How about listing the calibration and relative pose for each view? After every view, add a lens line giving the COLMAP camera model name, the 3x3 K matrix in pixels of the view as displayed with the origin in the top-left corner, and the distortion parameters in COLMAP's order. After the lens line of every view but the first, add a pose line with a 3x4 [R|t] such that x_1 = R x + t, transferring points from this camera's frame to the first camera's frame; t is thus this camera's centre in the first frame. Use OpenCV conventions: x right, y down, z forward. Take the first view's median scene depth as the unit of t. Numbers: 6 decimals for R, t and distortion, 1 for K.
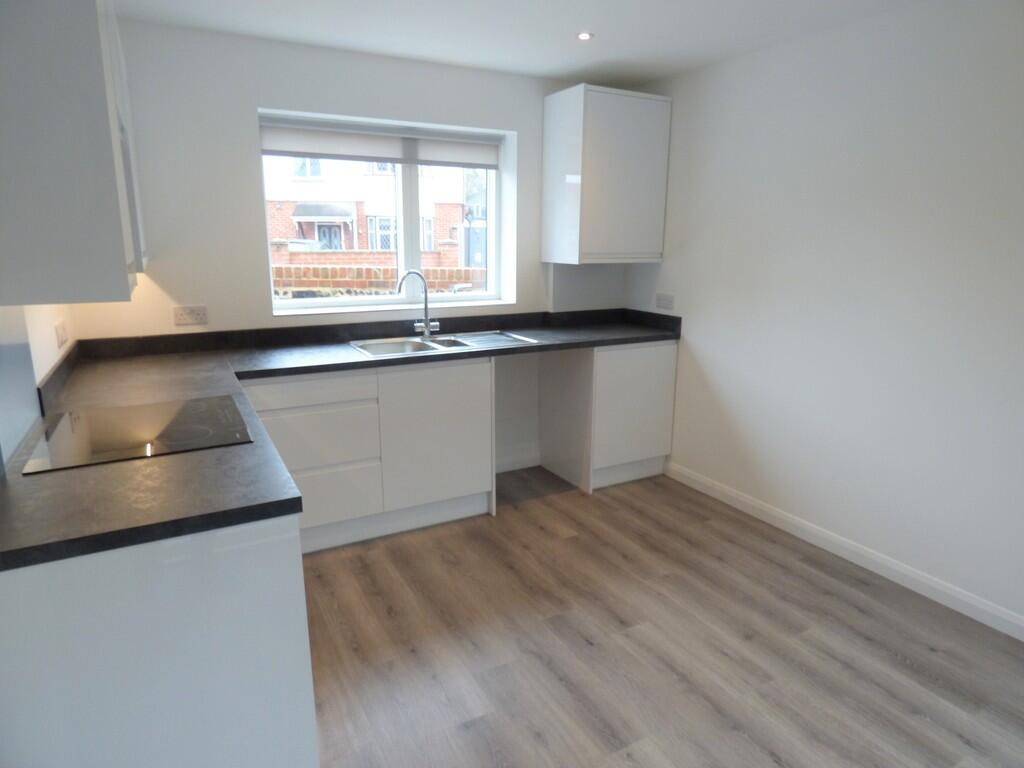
lens RADIAL K [[626.2, 0, 512.0], [0, 626.2, 384.0], [0, 0, 1]] dist [-0.020445, 0.000033]
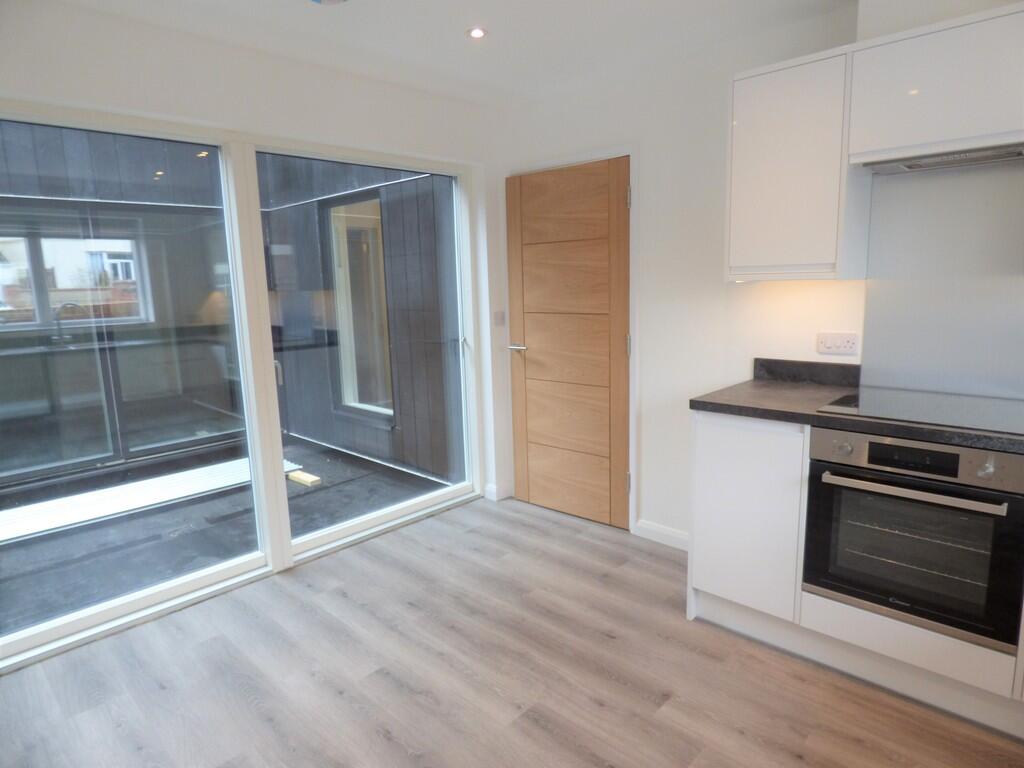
lens RADIAL K [[603.3, 0, 516.8], [0, 603.3, 381.9], [0, 0, 1]] dist [-0.021518, -0.000478]
pose [[-0.951519, 0.073009, -0.298801, 0.257451], [-0.044529, 0.928494, 0.368669, -0.191538], [0.304351, 0.364100, -0.880228, 0.945508]]
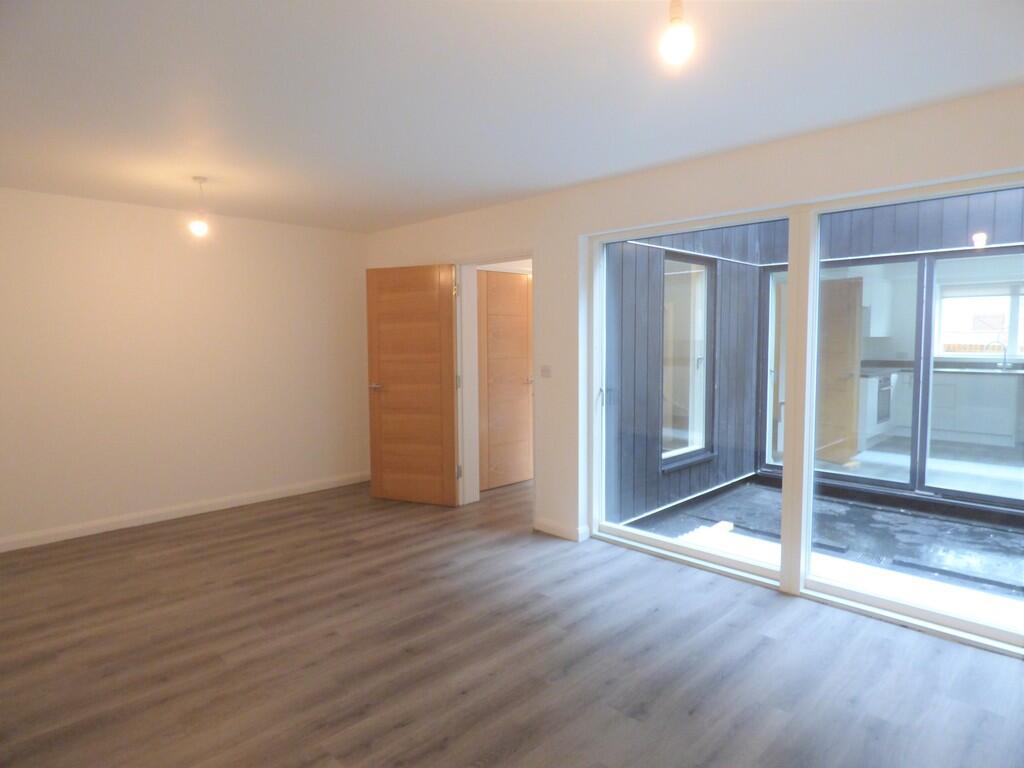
lens RADIAL K [[610.1, 0, 512.0], [0, 610.1, 384.0], [0, 0, 1]] dist [0.005539, 0.001349]
pose [[0.287854, 0.057506, -0.955946, 1.579986], [-0.204209, 0.978924, -0.002603, 0.369782], [0.935649, 0.195963, 0.293530, -1.411671]]
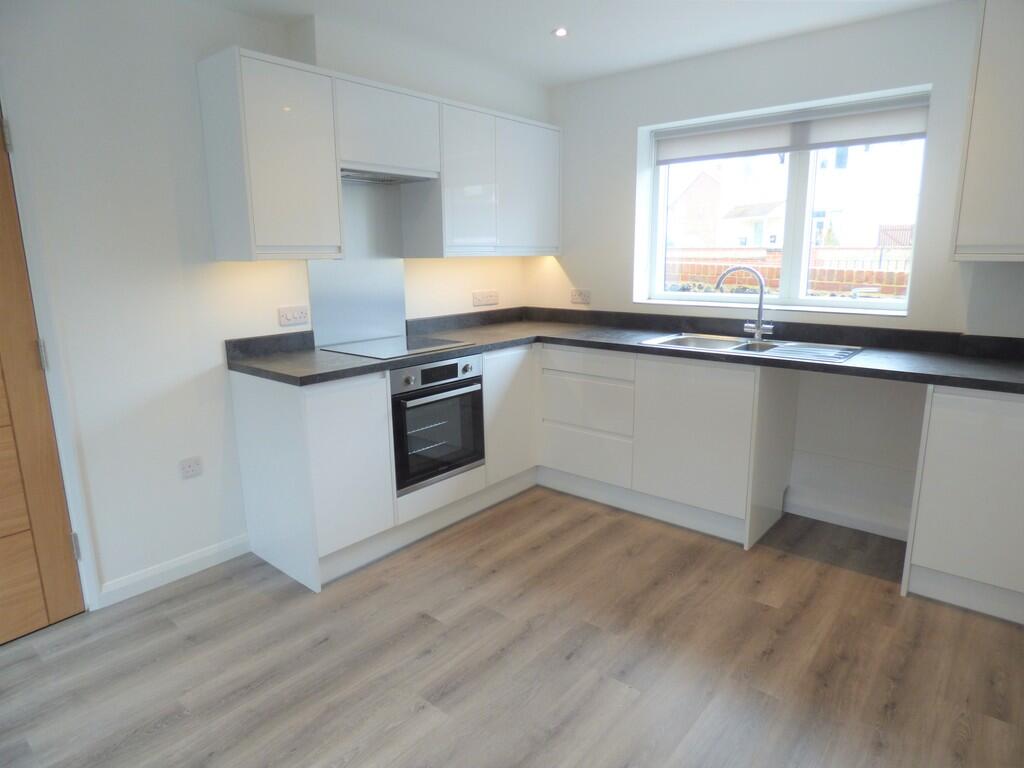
lens RADIAL K [[603.3, 0, 516.8], [0, 603.3, 381.9], [0, 0, 1]] dist [-0.021518, -0.000478]
pose [[0.364070, 0.183450, -0.913126, 0.585893], [-0.196737, 0.973435, 0.117126, -0.052037], [0.910356, 0.137003, 0.390490, 0.364606]]
